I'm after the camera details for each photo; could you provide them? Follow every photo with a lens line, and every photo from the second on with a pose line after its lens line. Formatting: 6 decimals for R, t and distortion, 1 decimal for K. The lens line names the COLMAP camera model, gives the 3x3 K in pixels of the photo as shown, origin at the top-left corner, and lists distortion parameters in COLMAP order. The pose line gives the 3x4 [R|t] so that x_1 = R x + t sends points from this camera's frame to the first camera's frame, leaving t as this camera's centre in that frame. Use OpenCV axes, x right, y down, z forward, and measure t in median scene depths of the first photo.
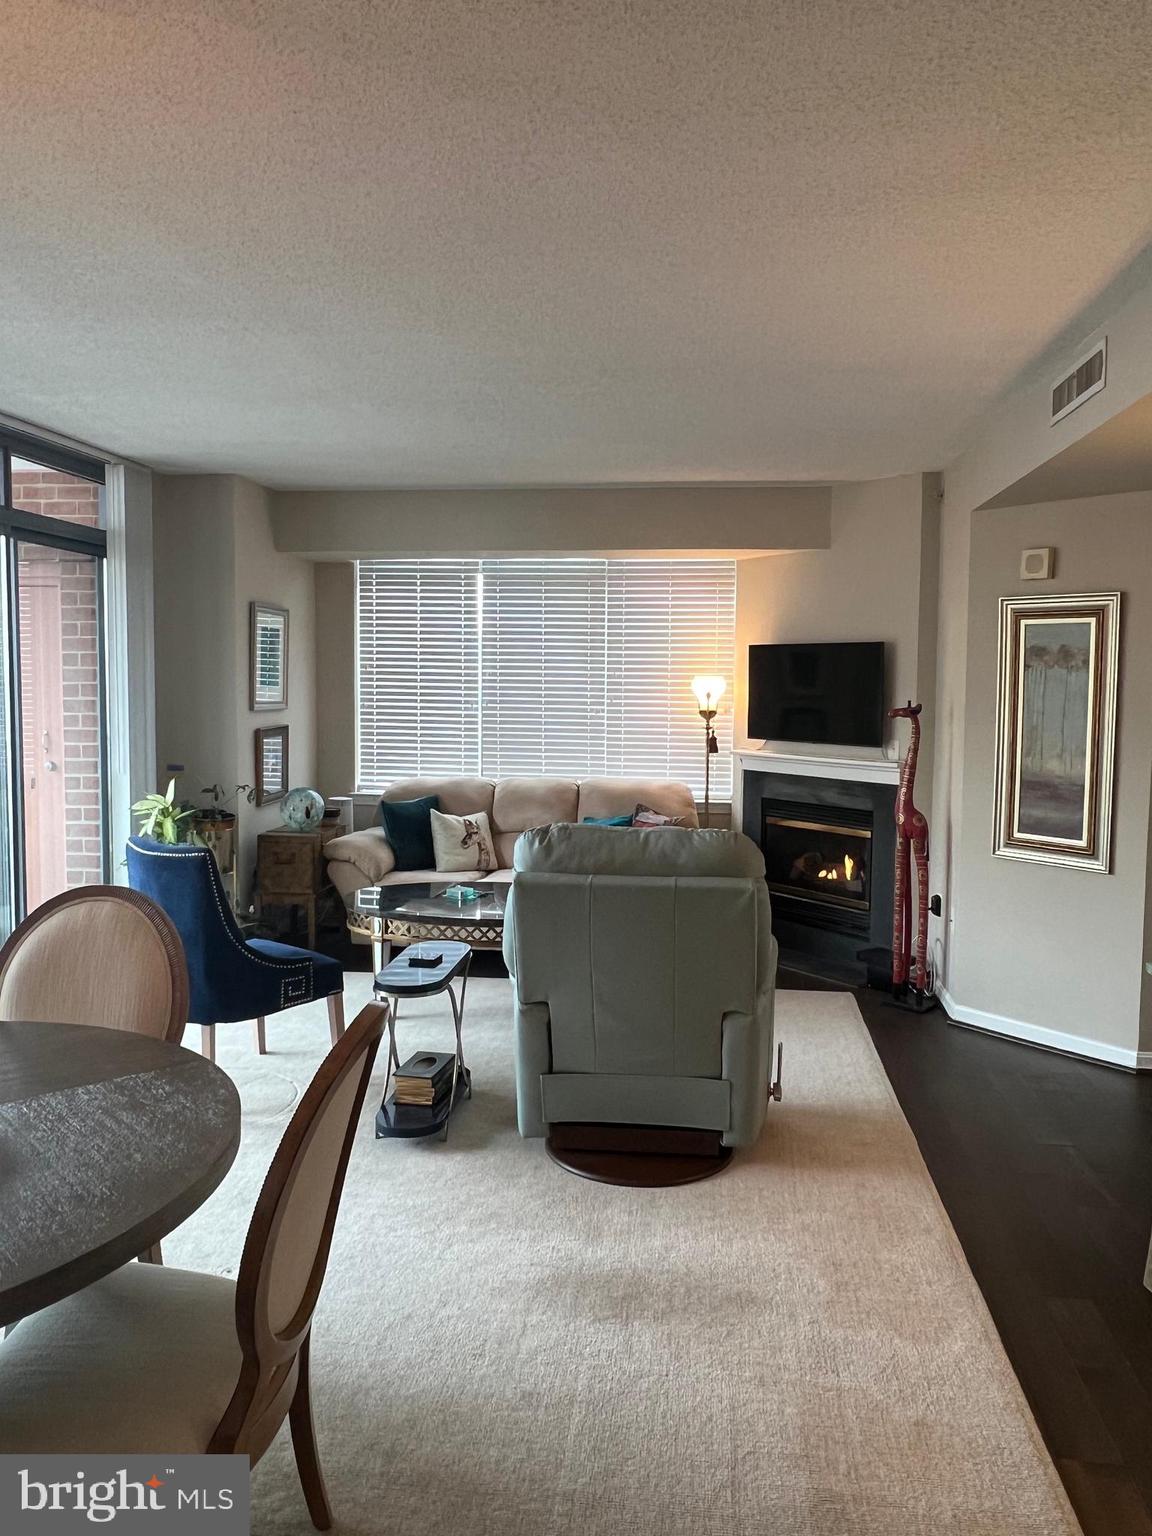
lens RADIAL K [[1135.7, 0, 582.6], [0, 1135.7, 754.0], [0, 0, 1]] dist [0.003538, -0.004926]
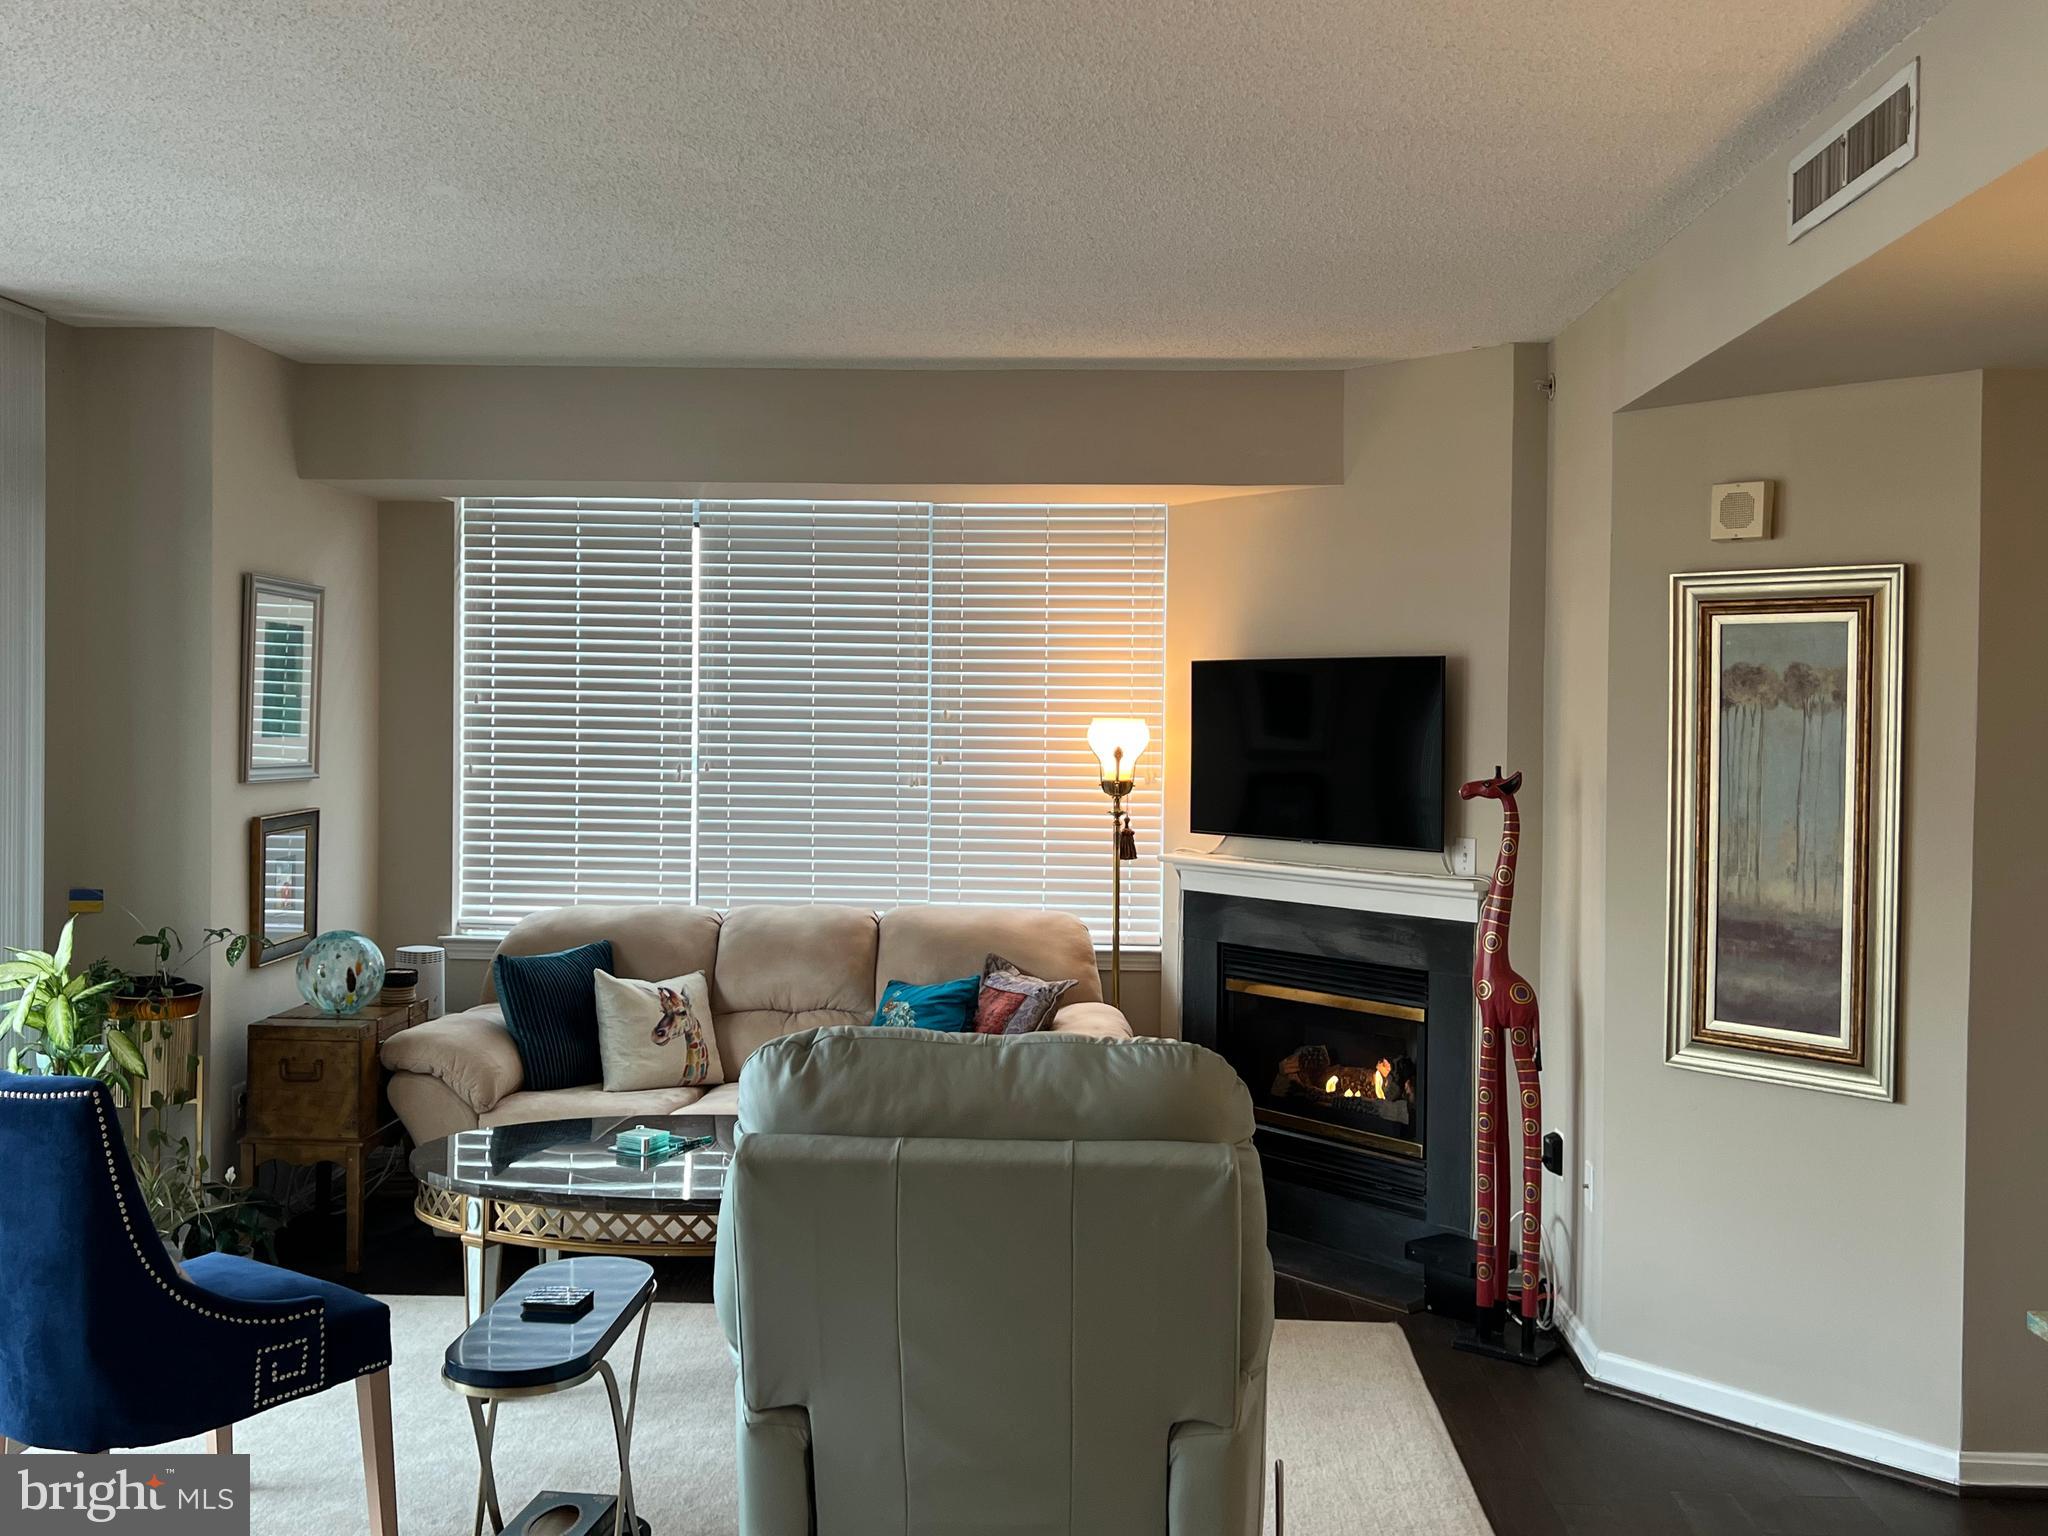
lens RADIAL K [[1937.2, 0, 1005.8], [0, 1937.2, 744.6], [0, 0, 1]] dist [0.148593, -0.323646]
pose [[0.998189, 0.001661, 0.060129, 0.001693], [0.001382, 0.998722, -0.050520, -0.011351], [-0.060136, 0.050512, 0.996911, 0.099074]]
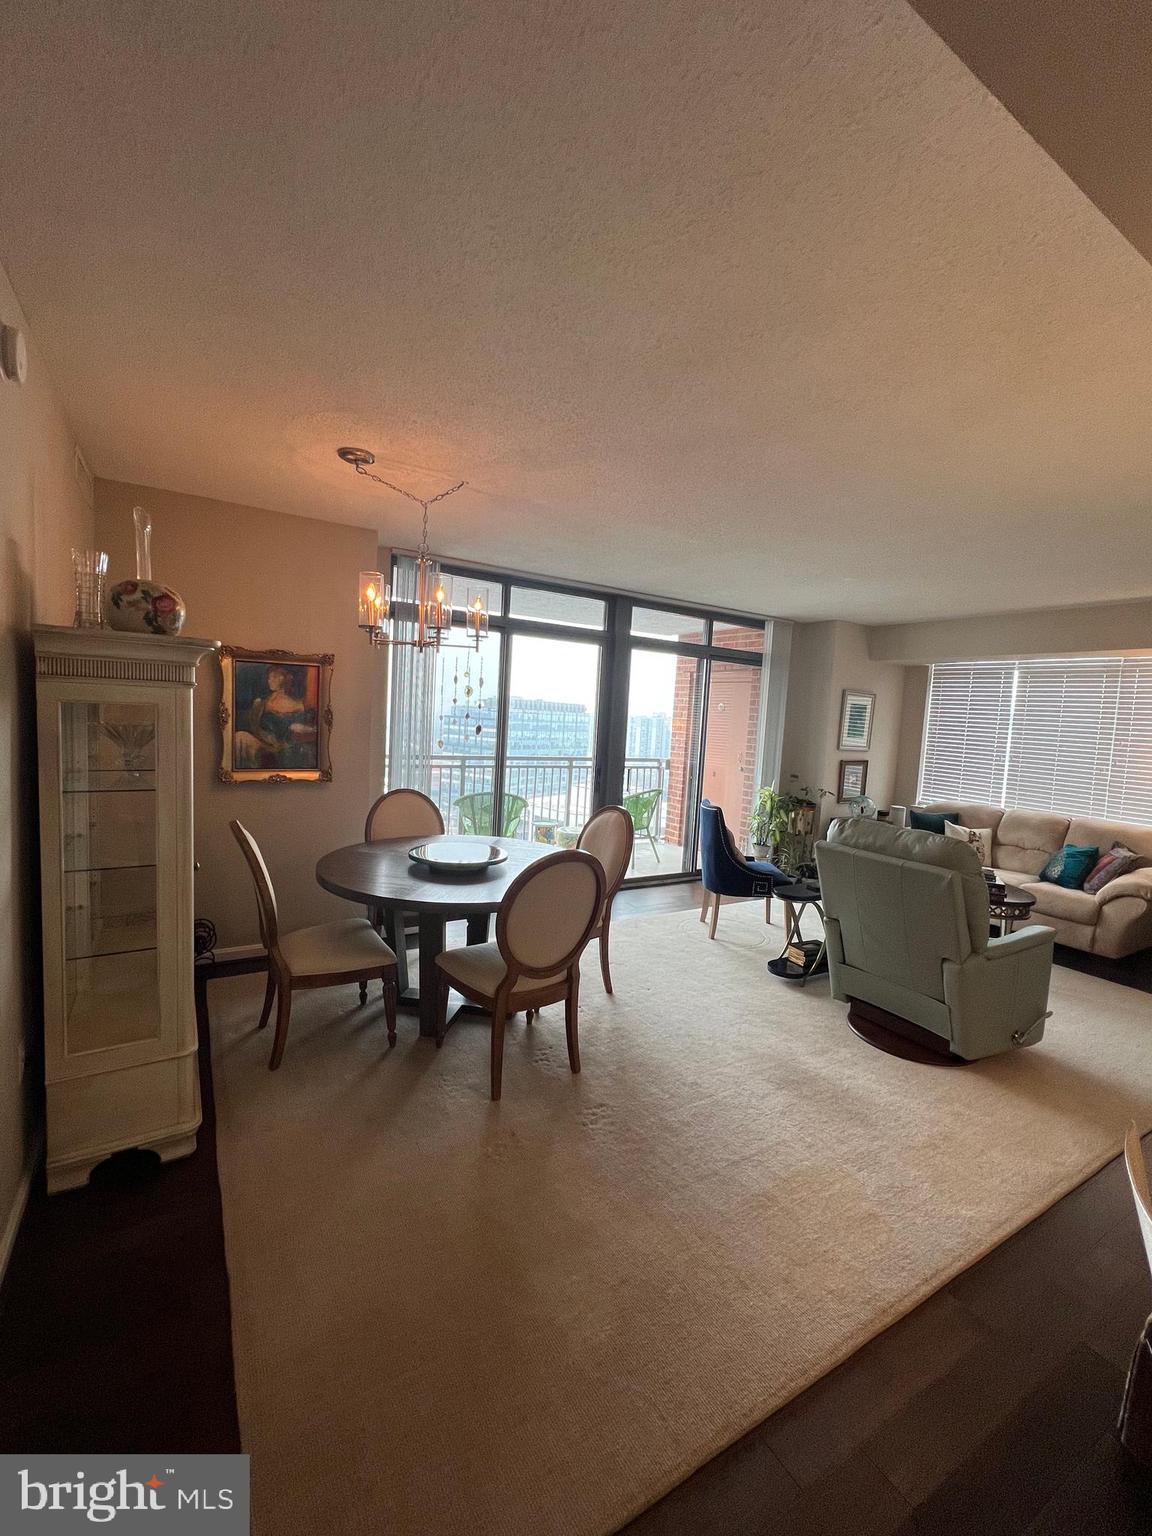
lens RADIAL K [[645.5, 0, 578.4], [0, 645.5, 763.7], [0, 0, 1]] dist [0.000388, 0.000157]
pose [[0.620465, 0.088080, -0.779272, 0.293792], [-0.105109, 0.994047, 0.028668, -0.001859], [0.777158, 0.064121, 0.626030, 0.043056]]
